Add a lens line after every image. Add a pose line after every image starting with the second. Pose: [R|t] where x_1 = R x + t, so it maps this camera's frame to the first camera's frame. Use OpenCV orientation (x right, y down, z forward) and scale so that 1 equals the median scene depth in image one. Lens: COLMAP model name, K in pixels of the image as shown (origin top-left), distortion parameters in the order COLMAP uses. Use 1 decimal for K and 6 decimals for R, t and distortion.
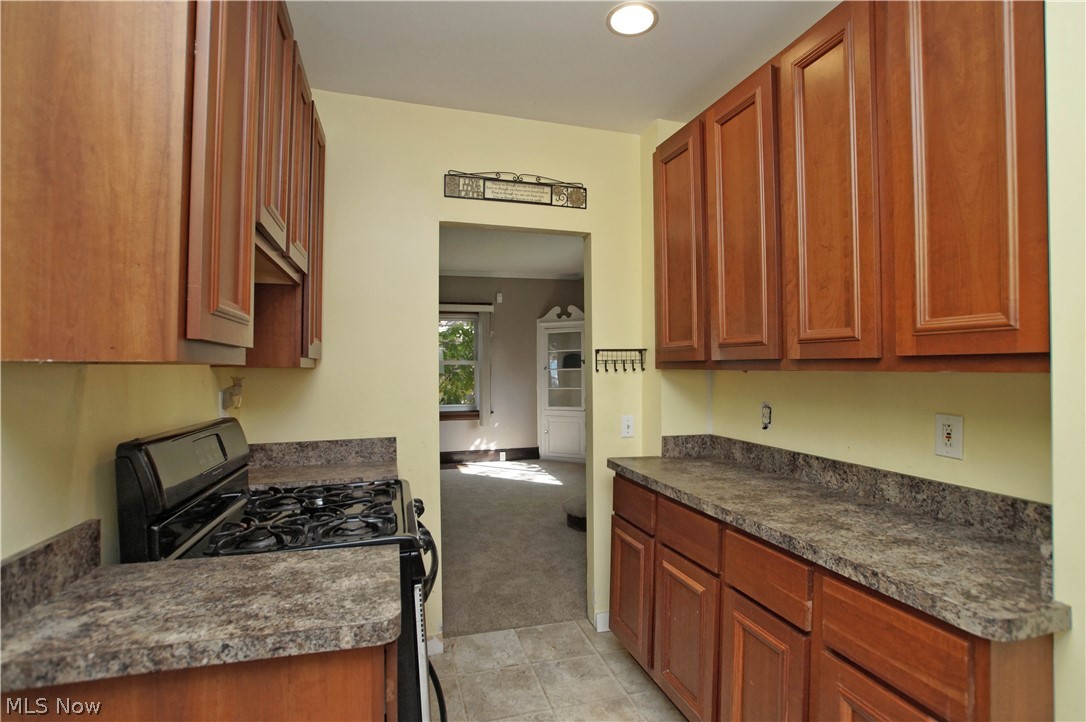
lens RADIAL K [[530.2, 0, 552.7], [0, 530.2, 358.6], [0, 0, 1]] dist [-0.026043, 0.006650]
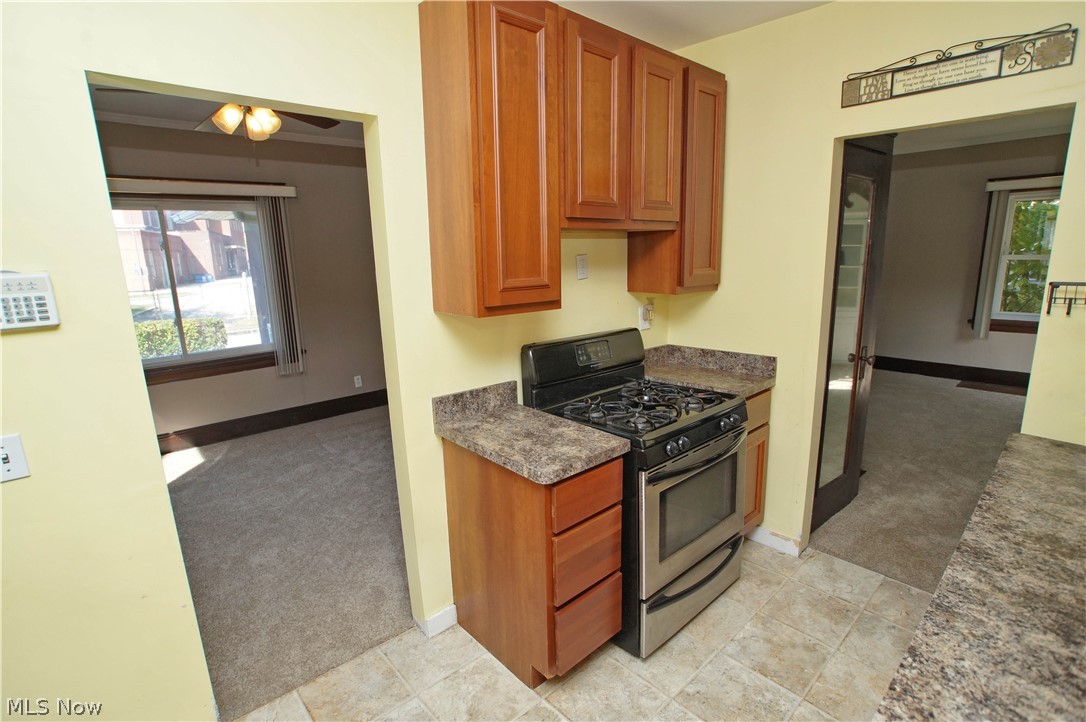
lens RADIAL K [[530.2, 0, 549.1], [0, 530.2, 354.6], [0, 0, 1]] dist [-0.026043, 0.006650]
pose [[0.435042, 0.170844, -0.884054, 0.485789], [0.036731, 0.977650, 0.207007, -0.105279], [0.899661, -0.122529, 0.419043, 0.127874]]
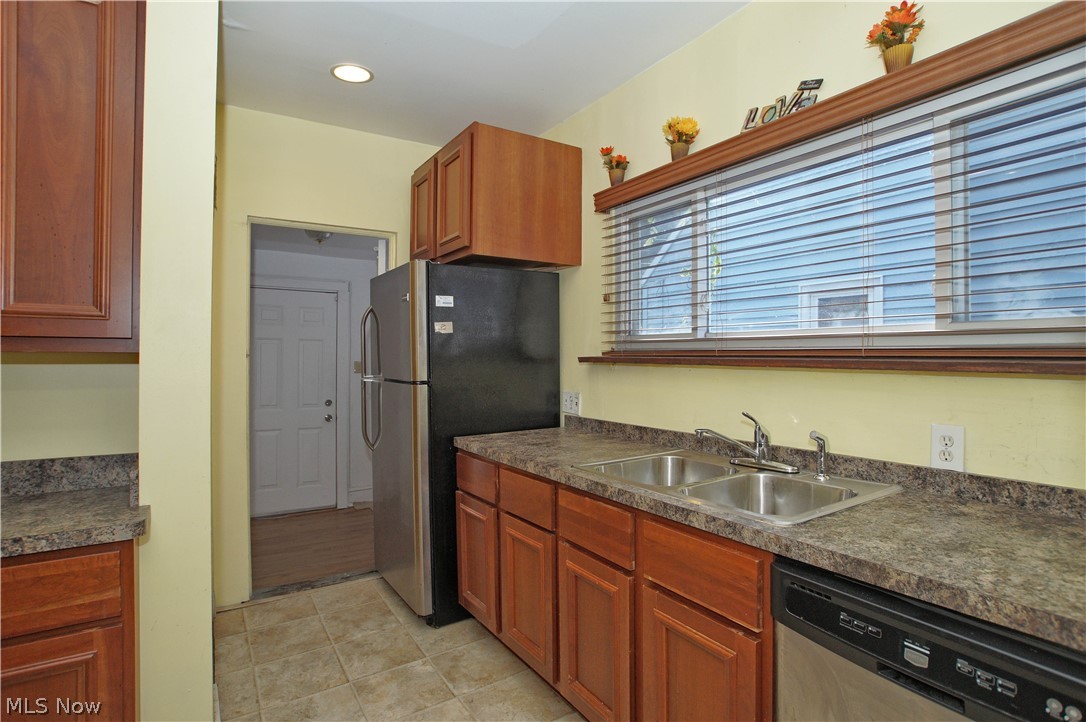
lens RADIAL K [[530.2, 0, 543.9], [0, 530.2, 361.4], [0, 0, 1]] dist [-0.026043, 0.006650]
pose [[-0.283662, 0.006806, 0.958900, -0.346922], [-0.013993, 0.999839, -0.011236, 0.024633], [-0.958822, -0.016605, -0.283521, 0.144814]]
